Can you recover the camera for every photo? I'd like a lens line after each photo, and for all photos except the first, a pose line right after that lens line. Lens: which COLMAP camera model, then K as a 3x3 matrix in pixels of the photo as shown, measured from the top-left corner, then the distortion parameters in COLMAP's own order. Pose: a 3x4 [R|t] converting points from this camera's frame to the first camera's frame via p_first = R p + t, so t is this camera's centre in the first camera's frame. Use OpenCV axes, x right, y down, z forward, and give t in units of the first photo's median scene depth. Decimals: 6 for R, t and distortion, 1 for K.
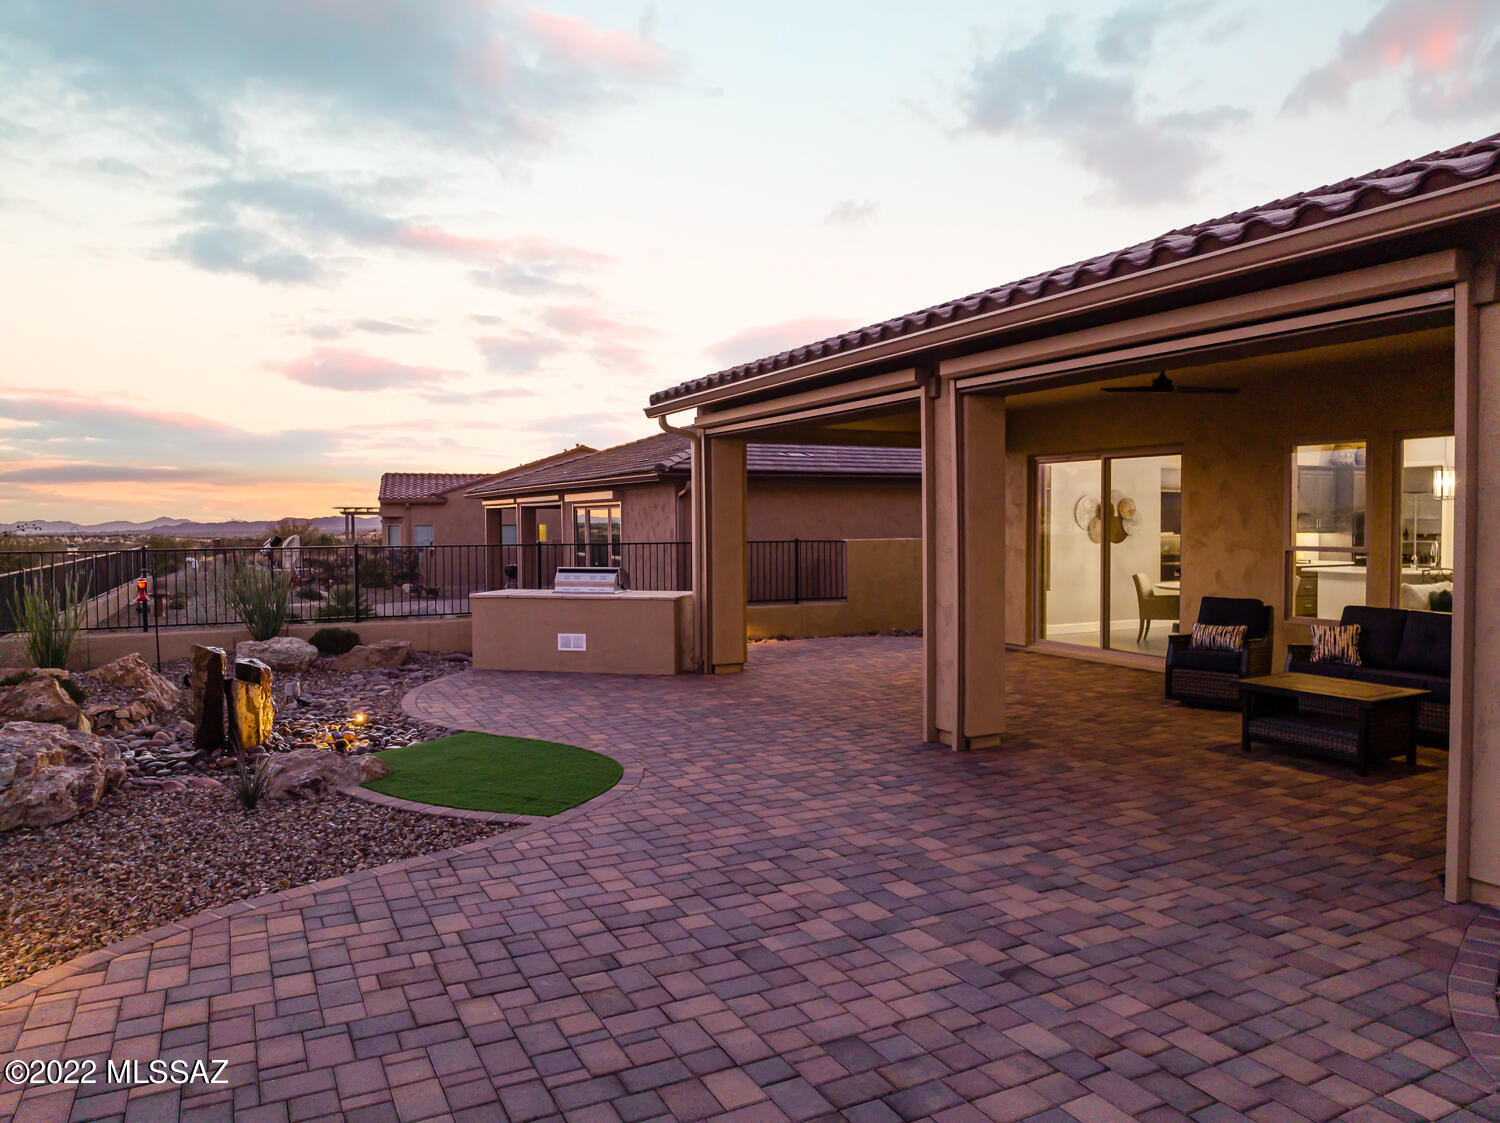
lens RADIAL K [[1059.5, 0, 751.4], [0, 1059.5, 567.7], [0, 0, 1]] dist [-0.033175, -0.005177]
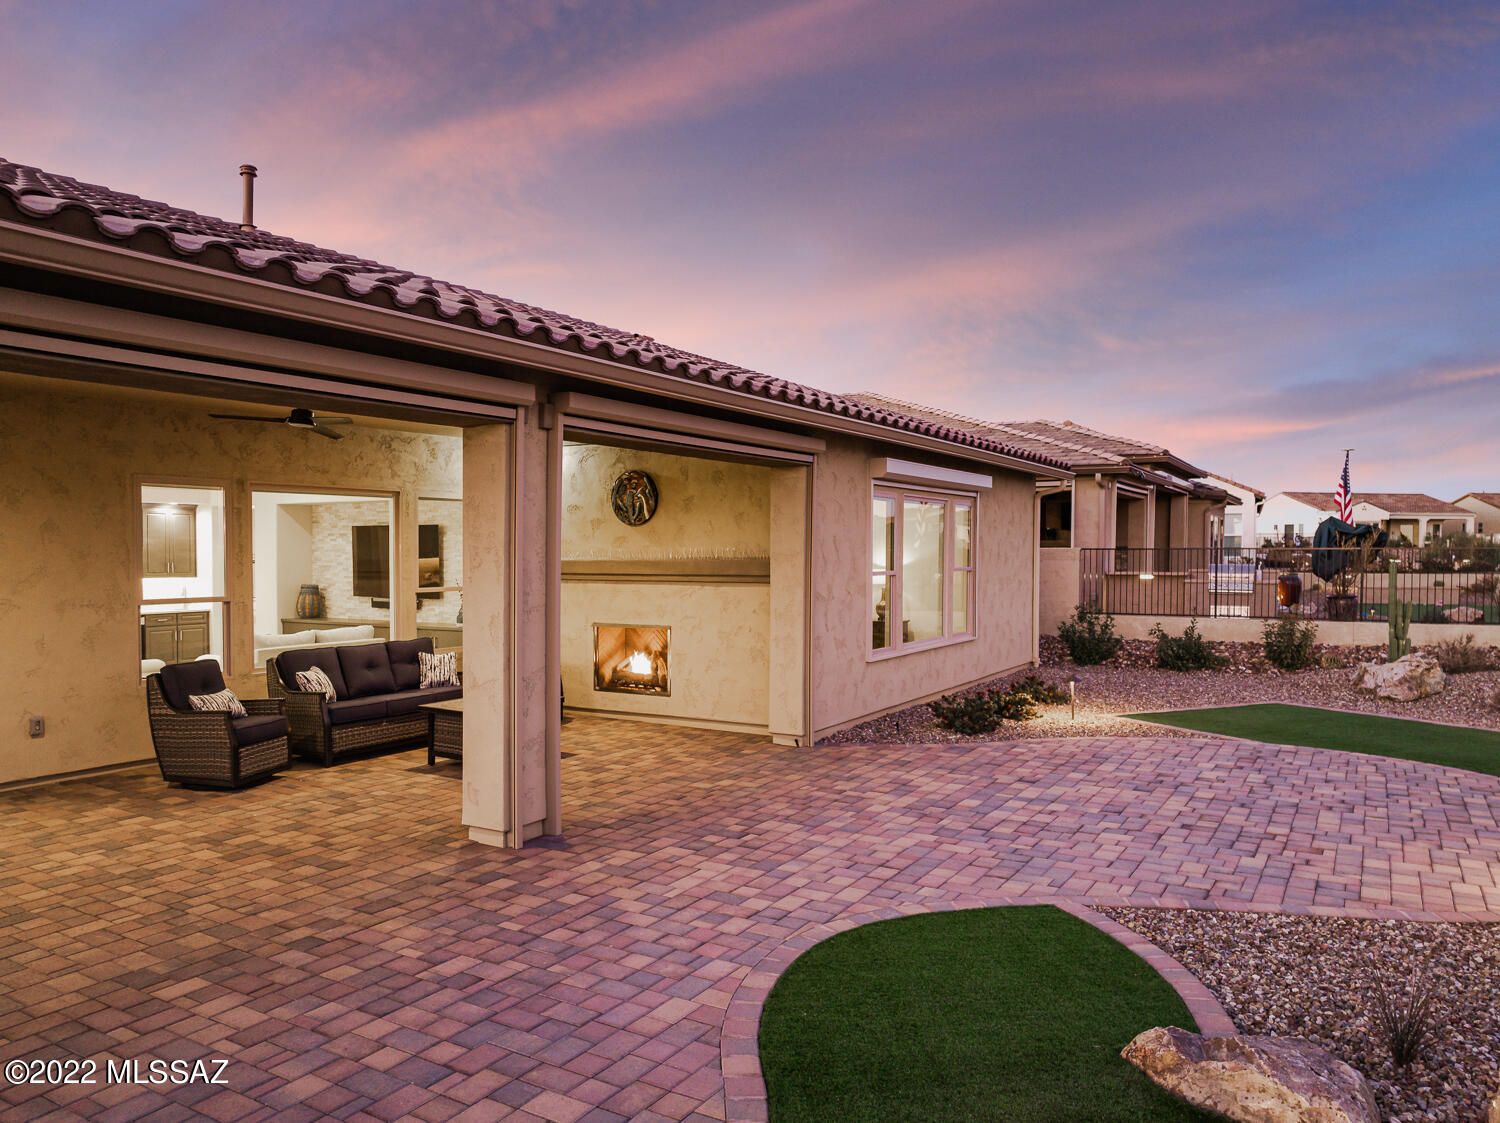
lens RADIAL K [[1059.5, 0, 758.8], [0, 1059.5, 566.5], [0, 0, 1]] dist [-0.033175, -0.005177]
pose [[-0.540617, -0.007777, 0.841233, -0.983765], [0.041239, 0.998510, 0.035733, -0.115153], [-0.840258, 0.054009, -0.539491, 2.045073]]
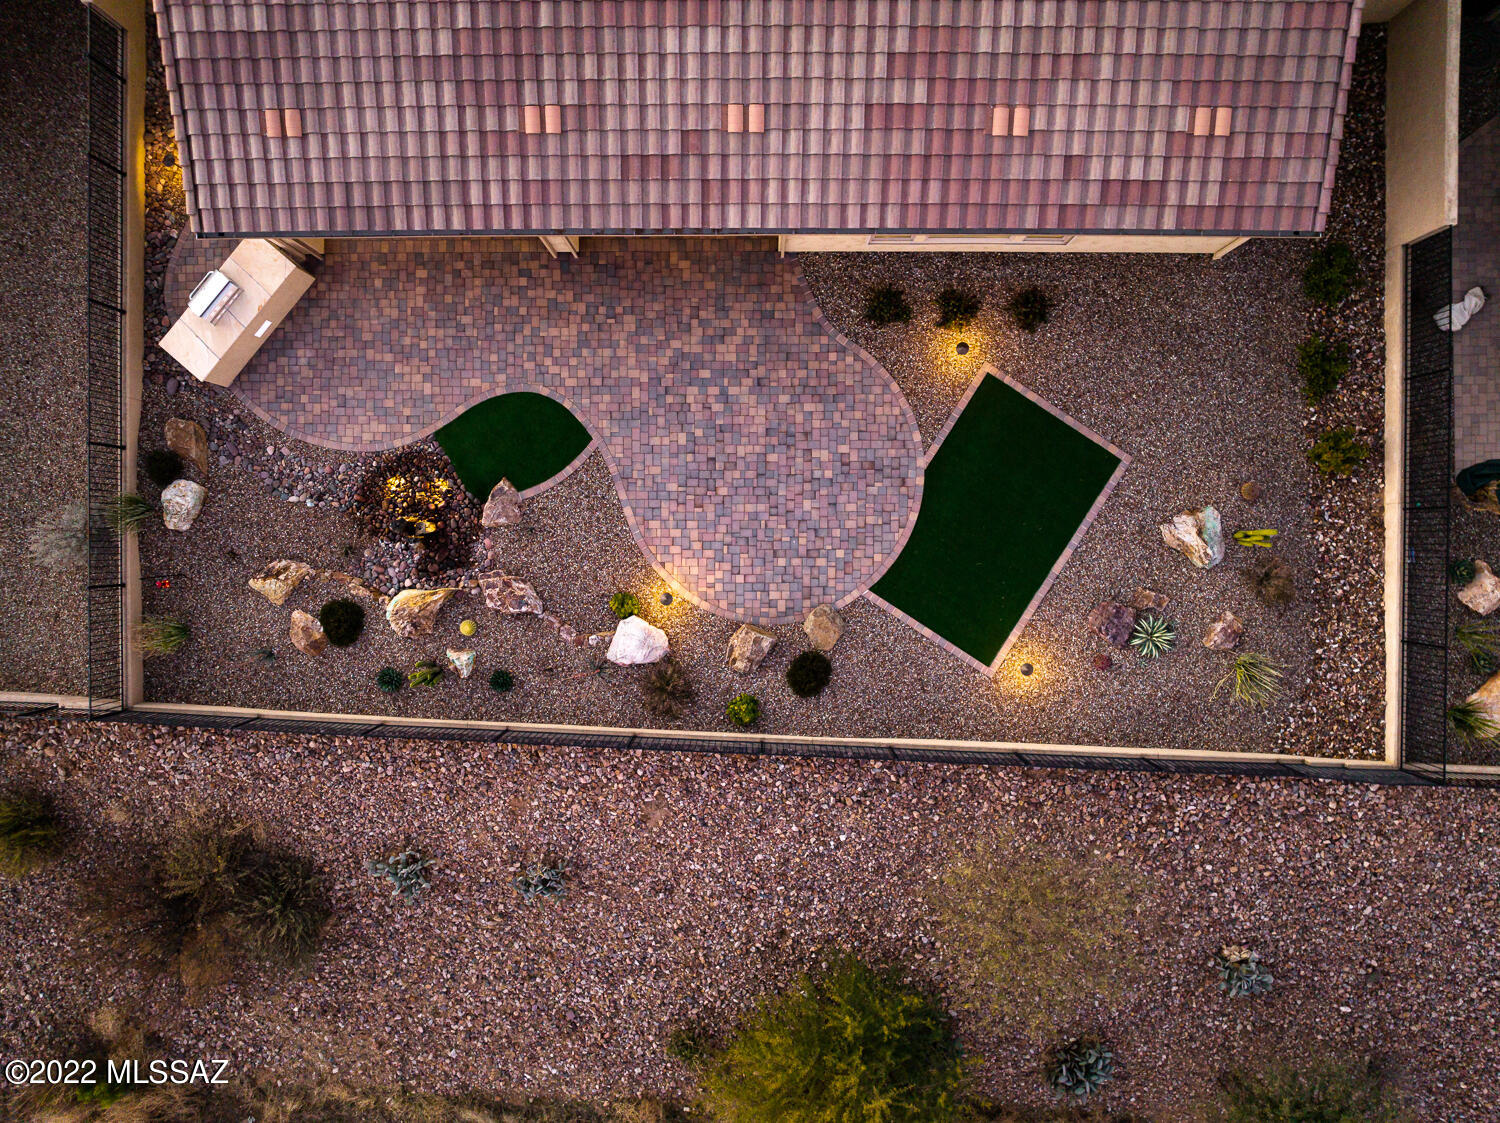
lens RADIAL K [[1059.5, 0, 756.4], [0, 1059.5, 560.6], [0, 0, 1]] dist [-0.033175, -0.005177]
pose [[0.450980, -0.892442, -0.012818, -0.304973], [0.039918, 0.005821, 0.999186, -3.322178], [-0.891641, -0.451125, 0.038250, 0.387810]]
